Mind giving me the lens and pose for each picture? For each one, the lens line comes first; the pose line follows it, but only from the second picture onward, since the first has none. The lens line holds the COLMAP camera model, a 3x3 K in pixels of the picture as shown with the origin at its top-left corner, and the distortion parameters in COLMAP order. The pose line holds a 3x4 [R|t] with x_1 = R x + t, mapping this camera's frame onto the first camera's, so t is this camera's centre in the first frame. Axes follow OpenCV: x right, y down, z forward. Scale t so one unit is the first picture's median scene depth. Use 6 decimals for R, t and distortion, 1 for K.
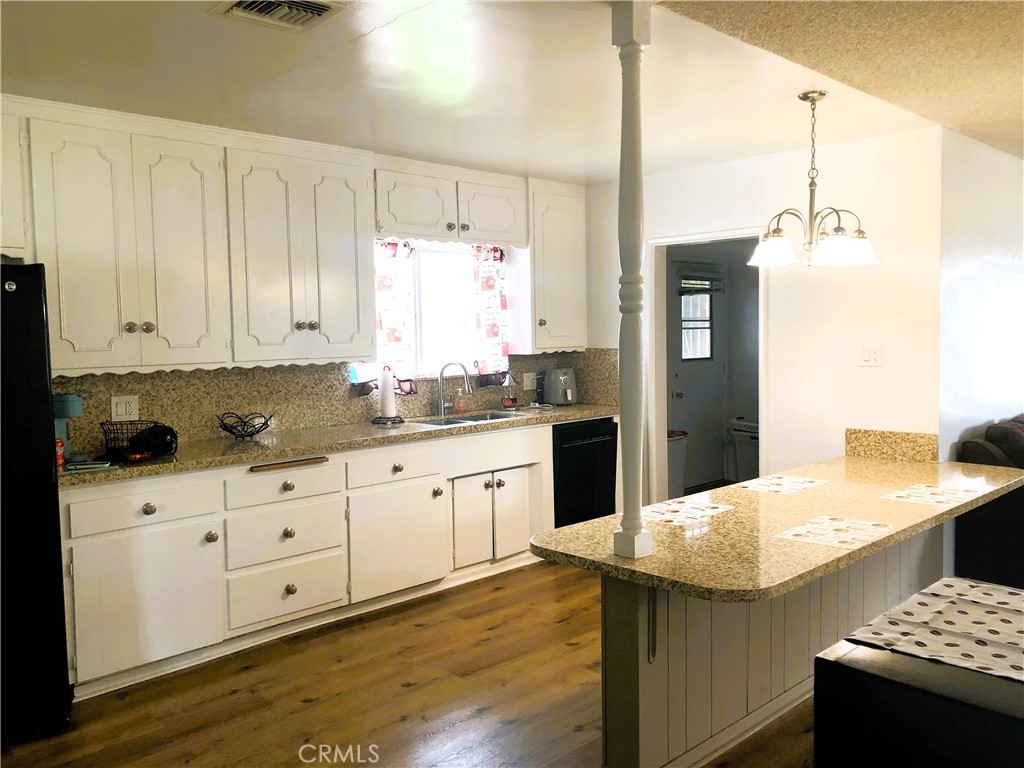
lens RADIAL K [[838.7, 0, 526.3], [0, 838.7, 371.4], [0, 0, 1]] dist [0.035142, -0.045448]
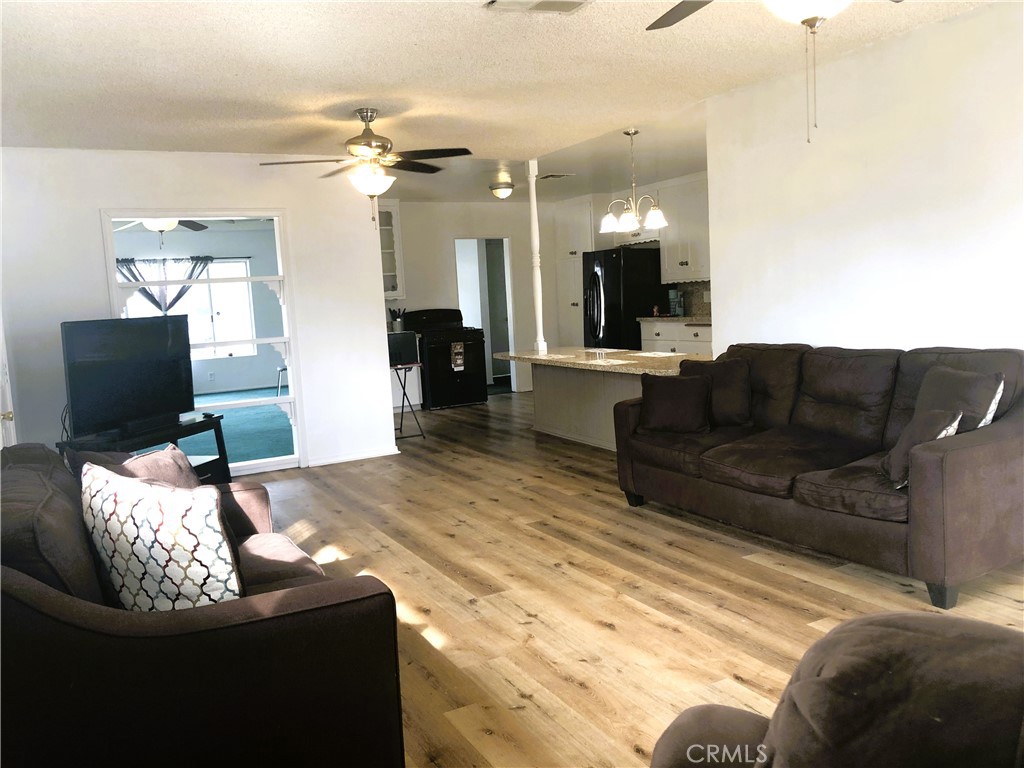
lens RADIAL K [[838.7, 0, 509.2], [0, 838.7, 387.6], [0, 0, 1]] dist [0.035142, -0.045448]
pose [[-0.296265, 0.140209, -0.944758, 1.807203], [0.011891, 0.989631, 0.143140, -0.044345], [0.955032, 0.031173, -0.294860, 1.083281]]
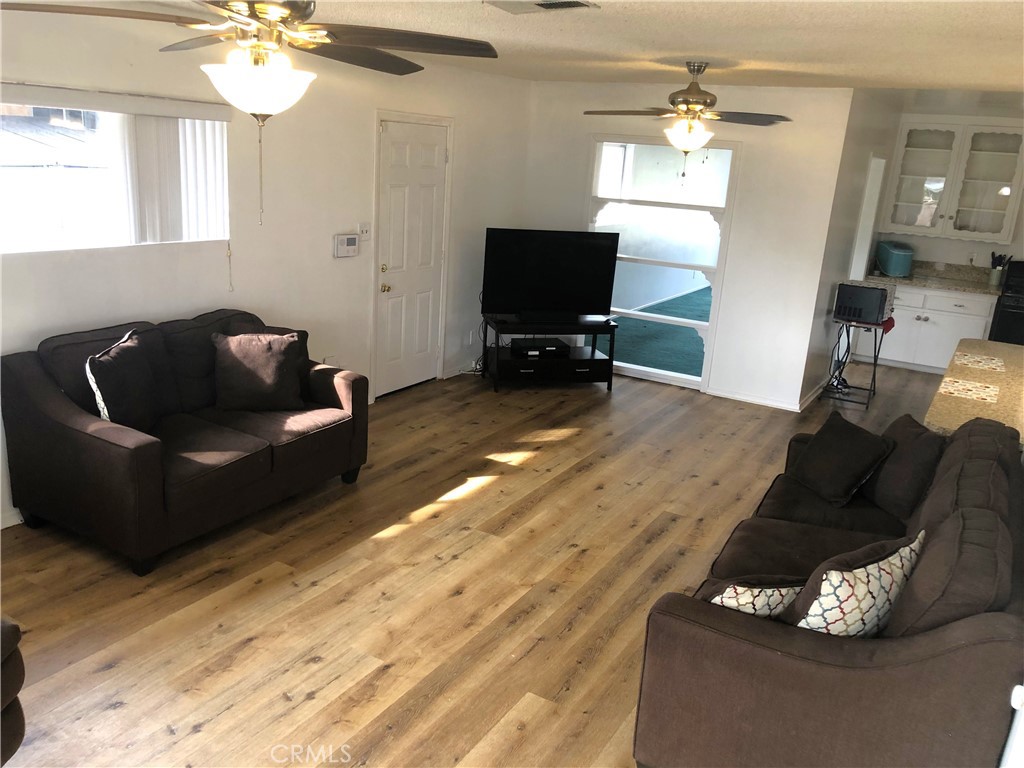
lens RADIAL K [[838.7, 0, 502.3], [0, 838.7, 387.1], [0, 0, 1]] dist [0.035142, -0.045448]
pose [[-0.970005, 0.019665, -0.242289, 1.252212], [-0.062972, 0.942371, 0.328592, -0.206426], [0.234788, 0.333993, -0.912866, 1.679147]]
